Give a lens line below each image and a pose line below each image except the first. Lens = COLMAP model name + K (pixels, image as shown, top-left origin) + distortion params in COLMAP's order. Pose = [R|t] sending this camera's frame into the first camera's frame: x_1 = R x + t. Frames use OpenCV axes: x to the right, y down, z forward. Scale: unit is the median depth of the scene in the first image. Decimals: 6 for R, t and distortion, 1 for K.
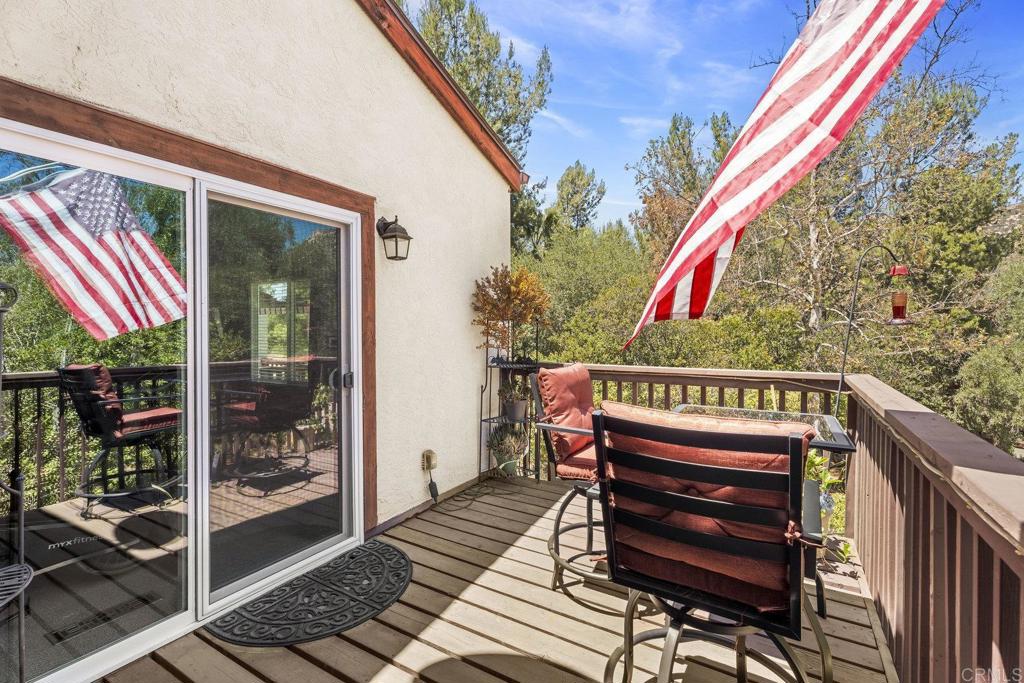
lens RADIAL K [[469.2, 0, 512.0], [0, 469.2, 341.5], [0, 0, 1]] dist [-0.000844, -0.000196]
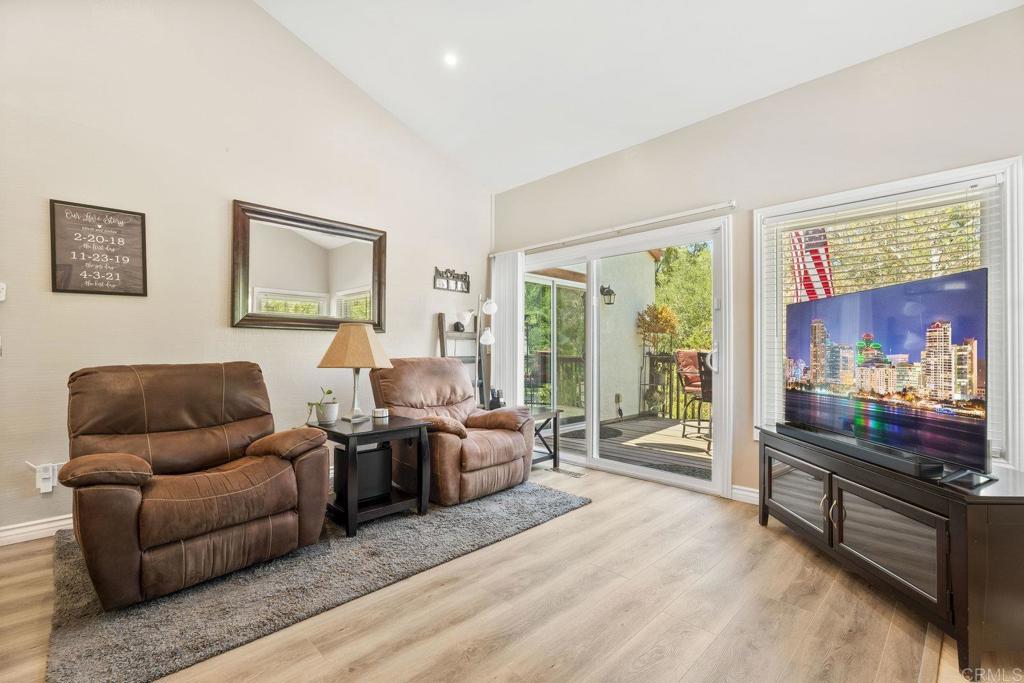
lens RADIAL K [[466.3, 0, 512.4], [0, 466.3, 351.1], [0, 0, 1]] dist [0.000985, 0.000093]
pose [[0.971962, 0.008322, -0.234990, -0.130076], [-0.014056, 0.999643, -0.022738, 0.084154], [0.234716, 0.025404, 0.971732, -0.993897]]
